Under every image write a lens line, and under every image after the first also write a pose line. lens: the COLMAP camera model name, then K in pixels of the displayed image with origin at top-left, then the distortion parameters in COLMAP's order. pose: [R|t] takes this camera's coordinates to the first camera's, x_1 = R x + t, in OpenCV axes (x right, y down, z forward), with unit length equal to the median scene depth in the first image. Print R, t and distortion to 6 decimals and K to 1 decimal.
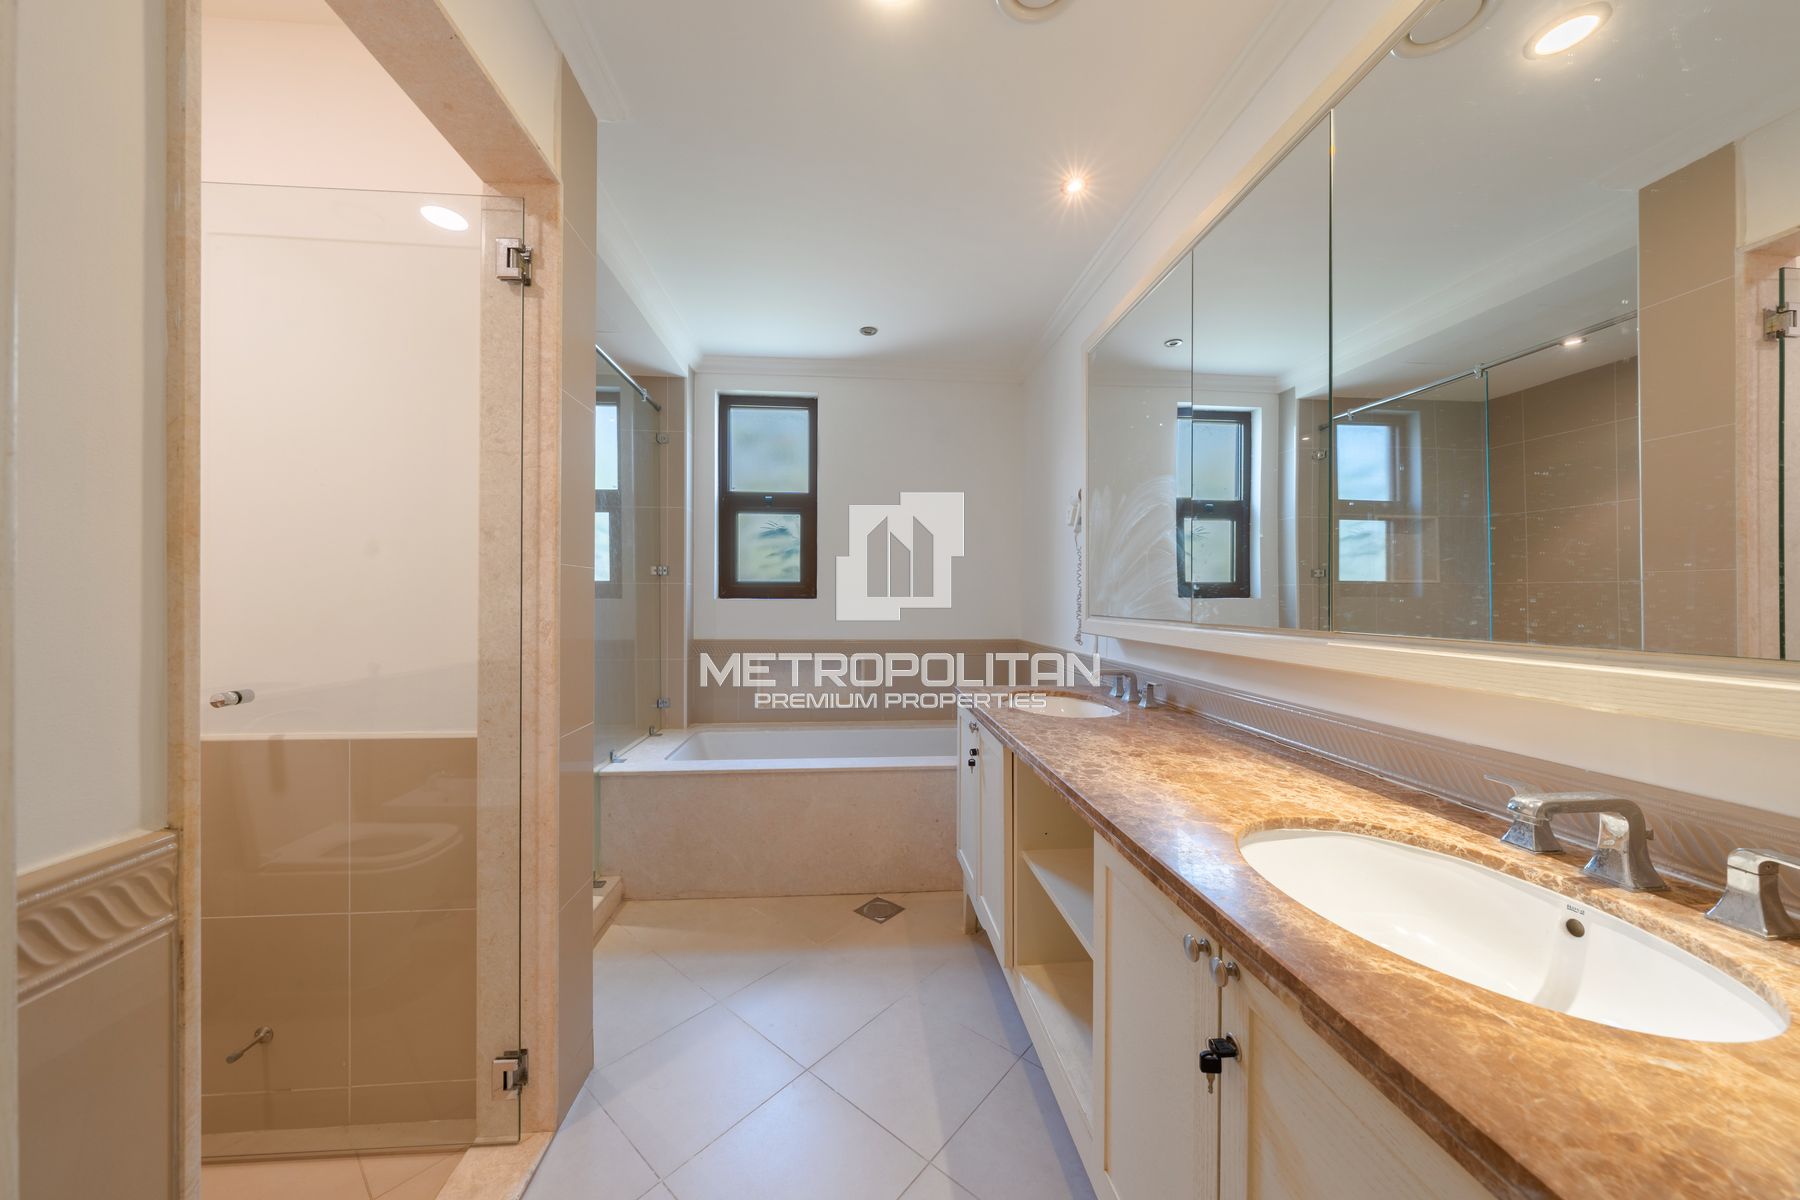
lens RADIAL K [[610.2, 0, 911.8], [0, 610.2, 595.7], [0, 0, 1]] dist [-0.006795, -0.000066]
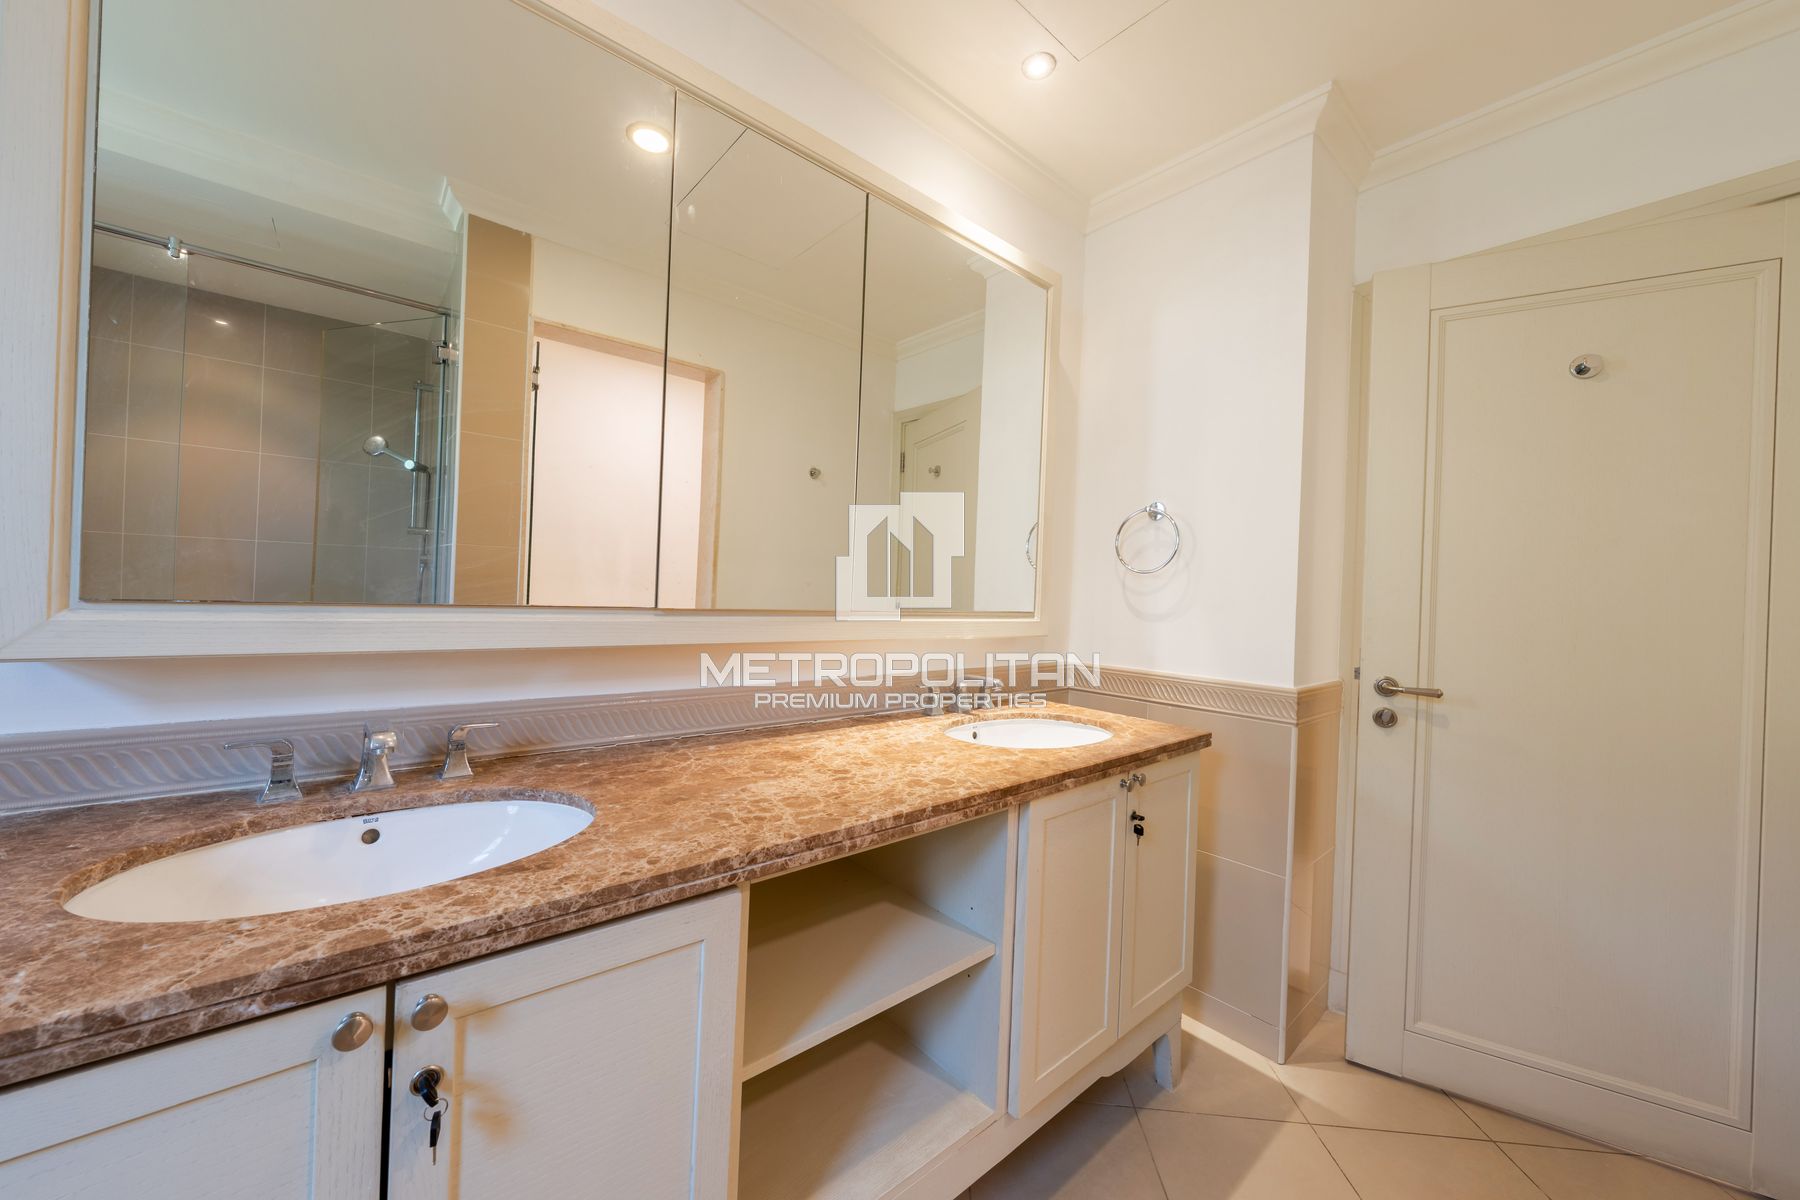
lens RADIAL K [[610.2, 0, 911.8], [0, 610.2, 595.7], [0, 0, 1]] dist [-0.006795, -0.000066]
pose [[-0.558687, -0.028615, 0.828885, -0.419915], [-0.044596, 0.998995, 0.004429, 0.017488], [-0.828178, -0.034491, -0.559402, 1.600060]]
